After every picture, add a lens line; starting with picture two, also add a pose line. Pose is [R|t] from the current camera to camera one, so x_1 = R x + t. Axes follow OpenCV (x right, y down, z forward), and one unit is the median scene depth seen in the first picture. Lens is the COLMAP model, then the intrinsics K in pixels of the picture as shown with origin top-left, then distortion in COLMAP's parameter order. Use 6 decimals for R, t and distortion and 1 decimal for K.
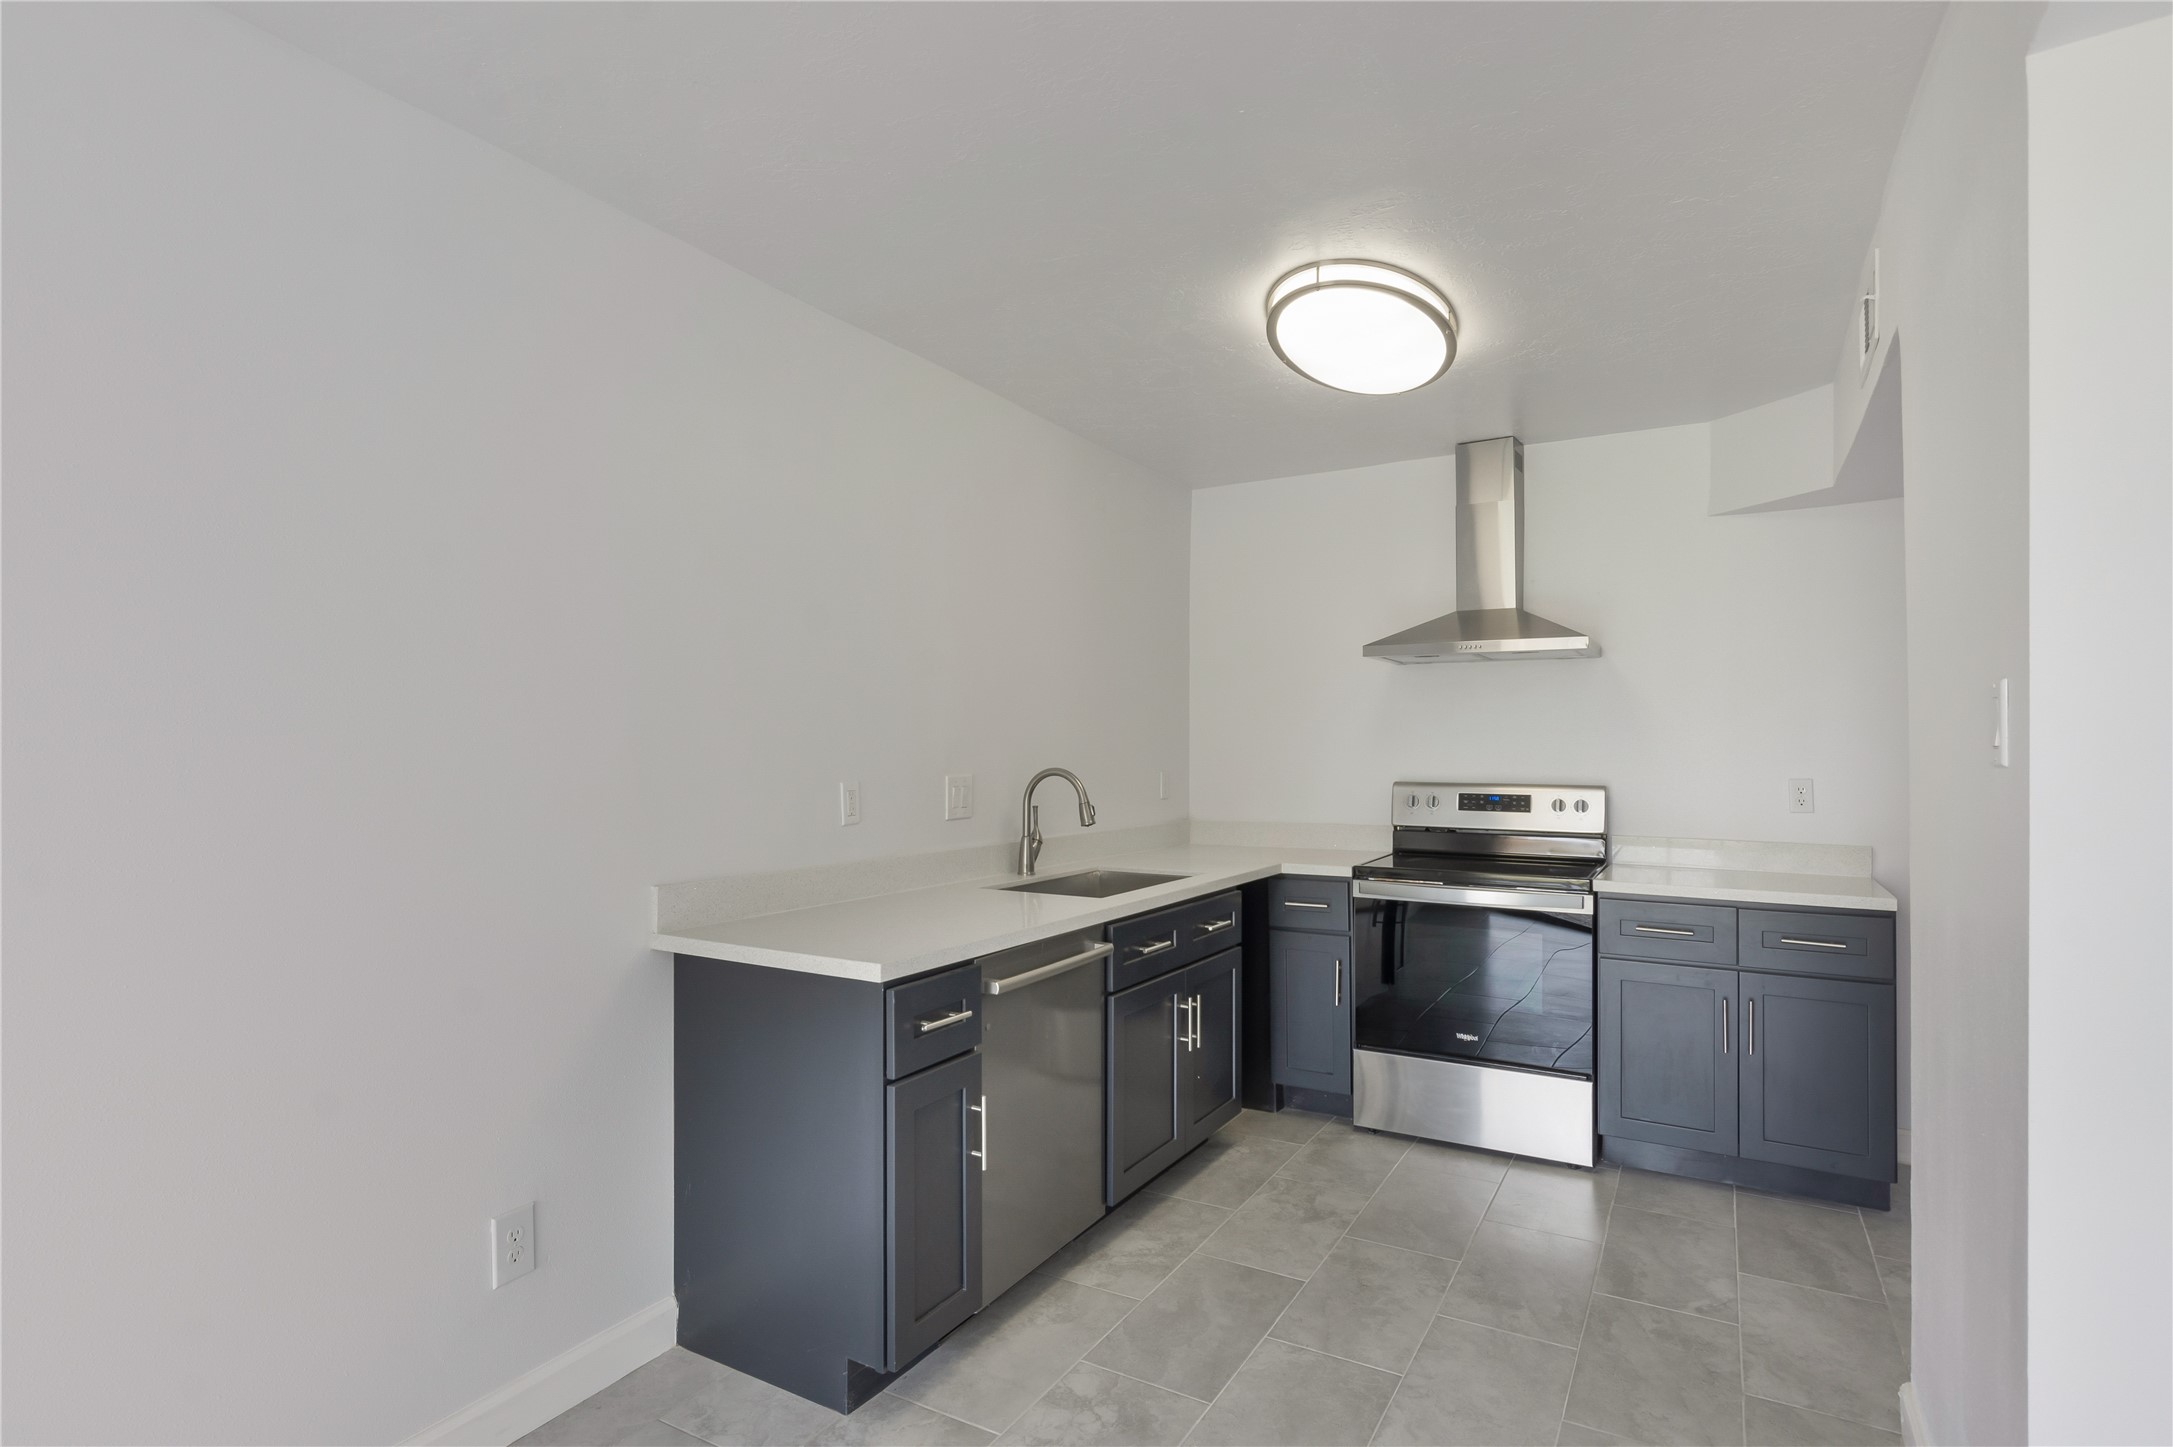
lens RADIAL K [[1100.7, 0, 1081.9], [0, 1100.7, 749.5], [0, 0, 1]] dist [0.002354, -0.000710]
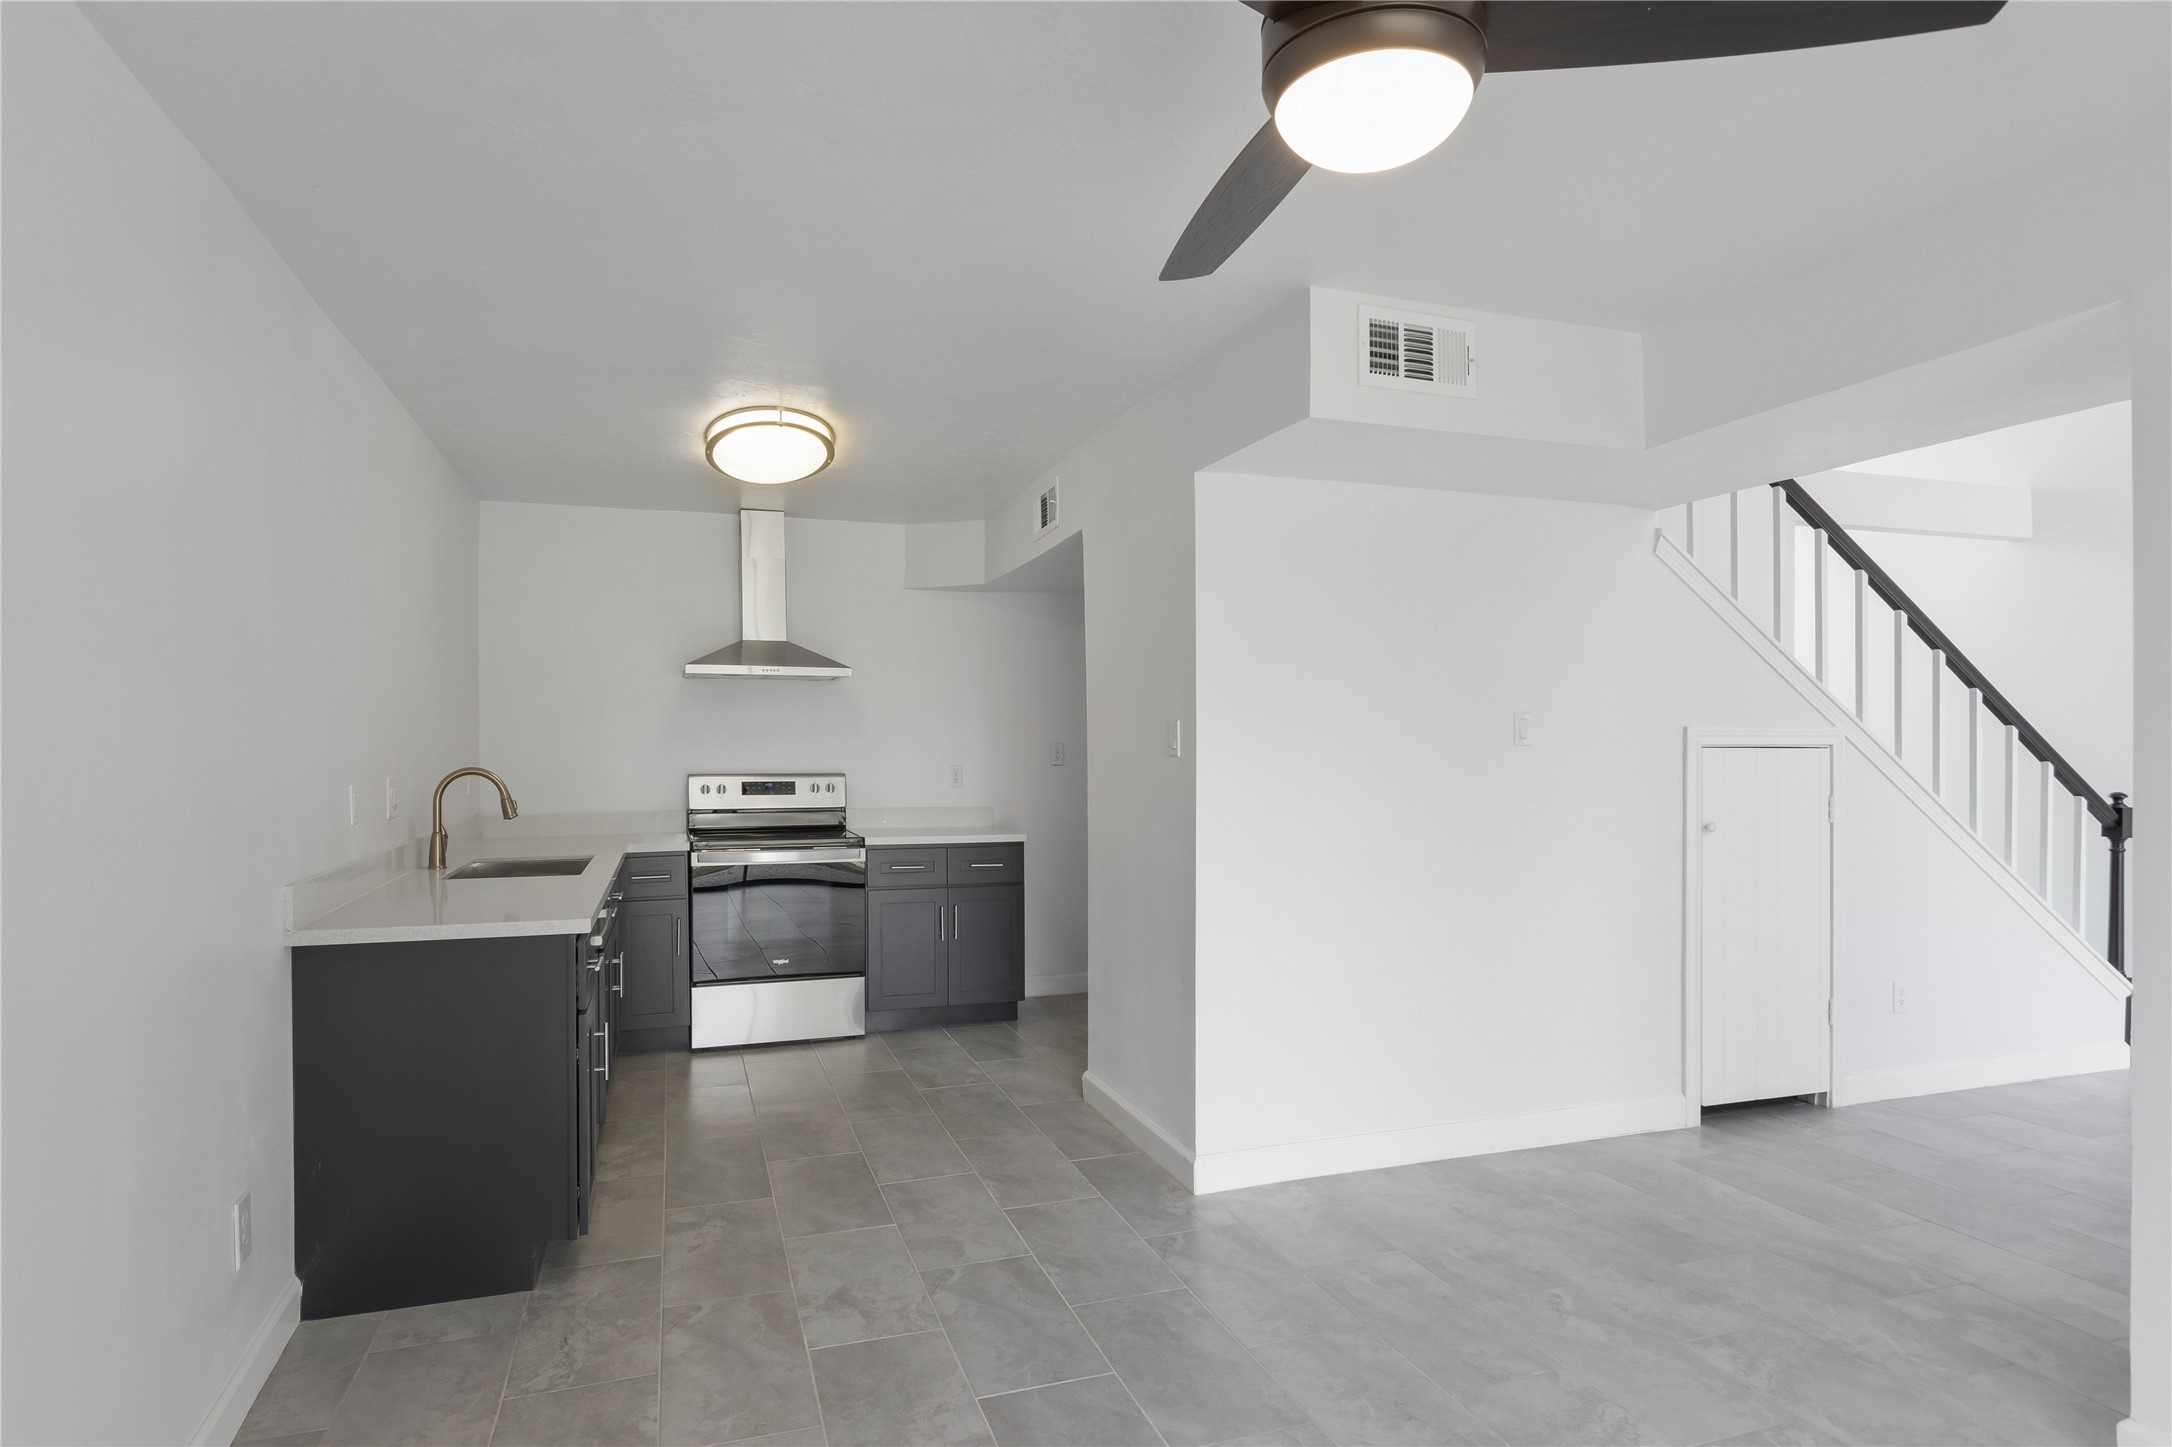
lens RADIAL K [[1127.5, 0, 1071.6], [0, 1127.5, 760.8], [0, 0, 1]] dist [-0.007008, -0.001161]
pose [[0.652858, -0.014913, 0.757333, -0.482145], [0.003005, 0.999849, 0.017098, -0.007132], [-0.757474, -0.008887, 0.652805, -0.175596]]
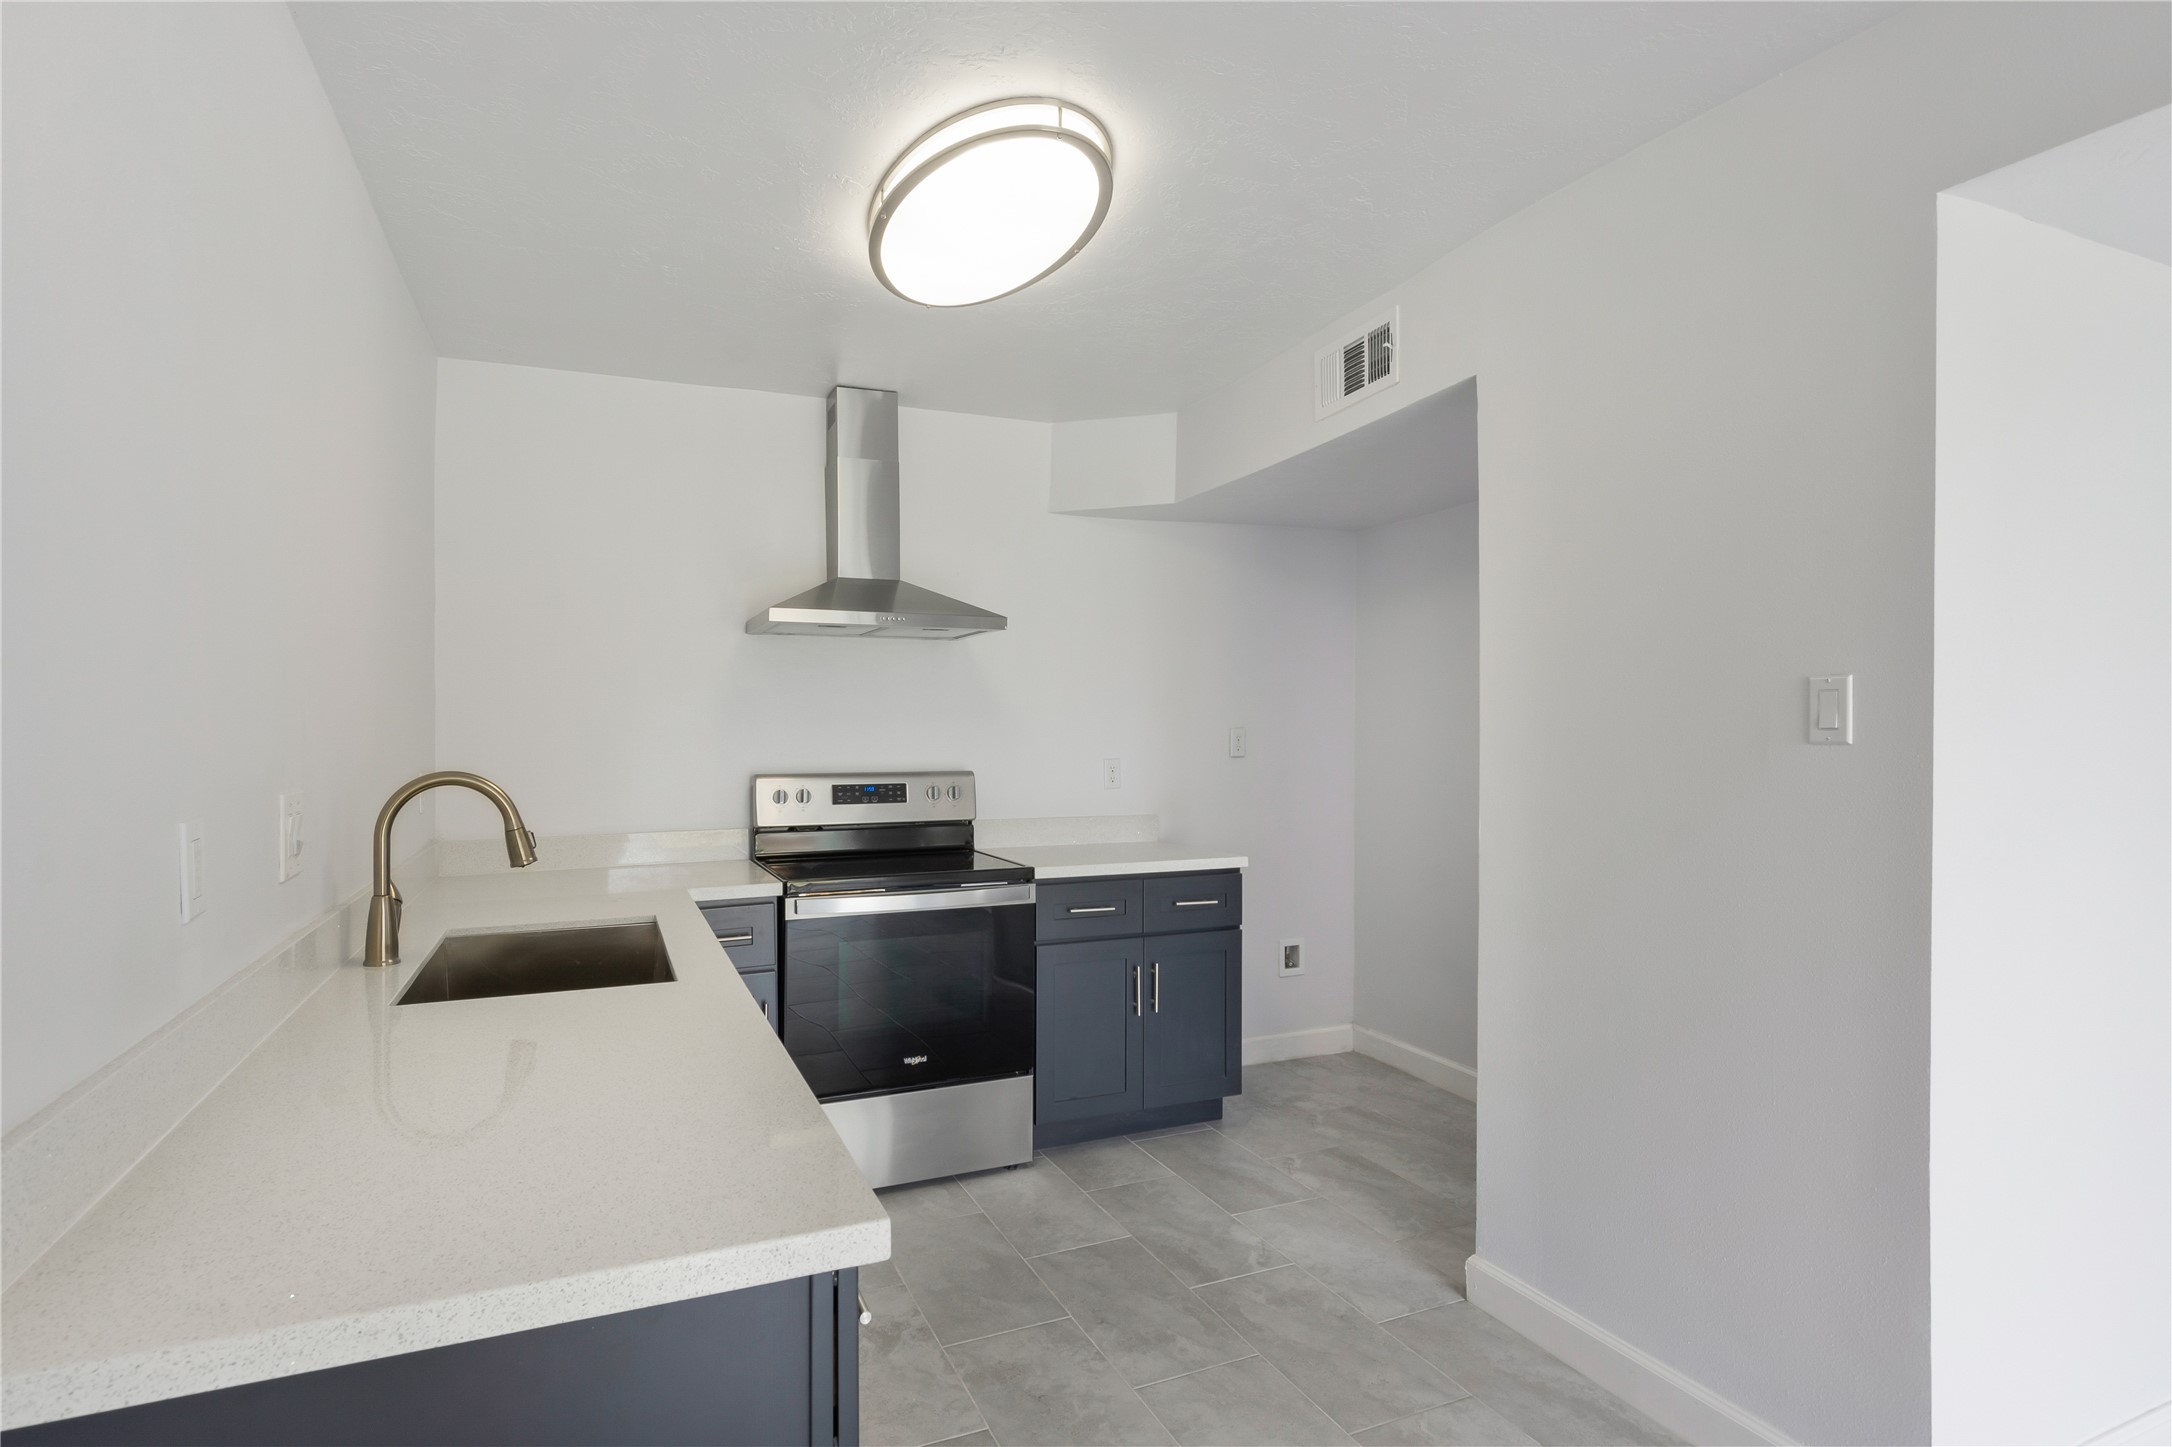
lens RADIAL K [[1100.2, 0, 1072.5], [0, 1100.2, 739.4], [0, 0, 1]] dist [0.002354, -0.000710]
pose [[0.596611, -0.010552, 0.802461, -0.295583], [0.006892, 0.999944, 0.008025, -0.002600], [-0.802501, 0.000742, 0.596650, 0.392625]]
